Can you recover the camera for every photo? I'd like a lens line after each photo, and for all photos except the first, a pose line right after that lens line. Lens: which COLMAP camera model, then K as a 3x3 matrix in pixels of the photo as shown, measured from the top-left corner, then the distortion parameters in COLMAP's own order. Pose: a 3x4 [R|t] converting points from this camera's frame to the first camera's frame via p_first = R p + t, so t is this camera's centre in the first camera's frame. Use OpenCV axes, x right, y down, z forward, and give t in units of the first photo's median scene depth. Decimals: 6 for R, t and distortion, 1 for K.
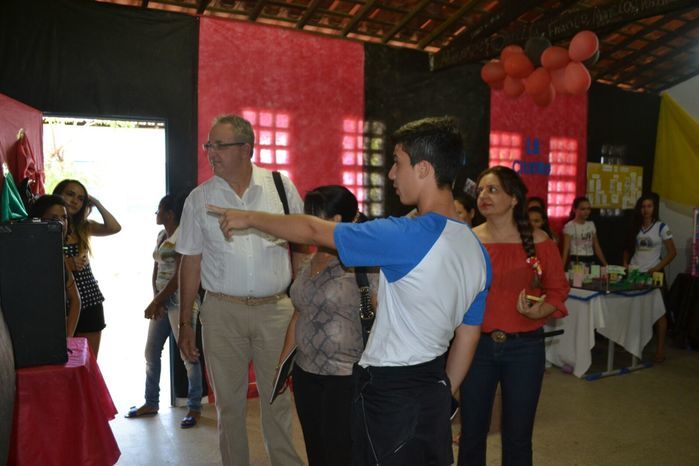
lens RADIAL K [[544.5, 0, 349.5], [0, 544.5, 233.0], [0, 0, 1]] dist [-0.092408, 0.027235]
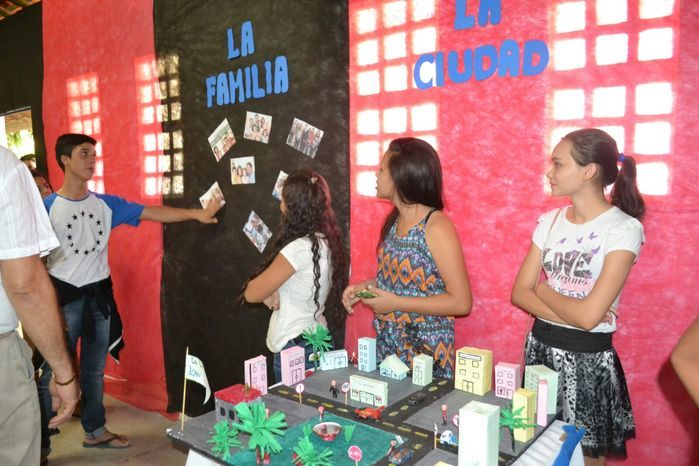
lens RADIAL K [[544.5, 0, 349.5], [0, 544.5, 233.0], [0, 0, 1]] dist [-0.092408, 0.027235]
pose [[0.450130, 0.065645, -0.890547, 0.765055], [-0.027556, 0.997840, 0.059626, -0.029540], [0.892538, -0.002299, 0.450966, 0.902912]]
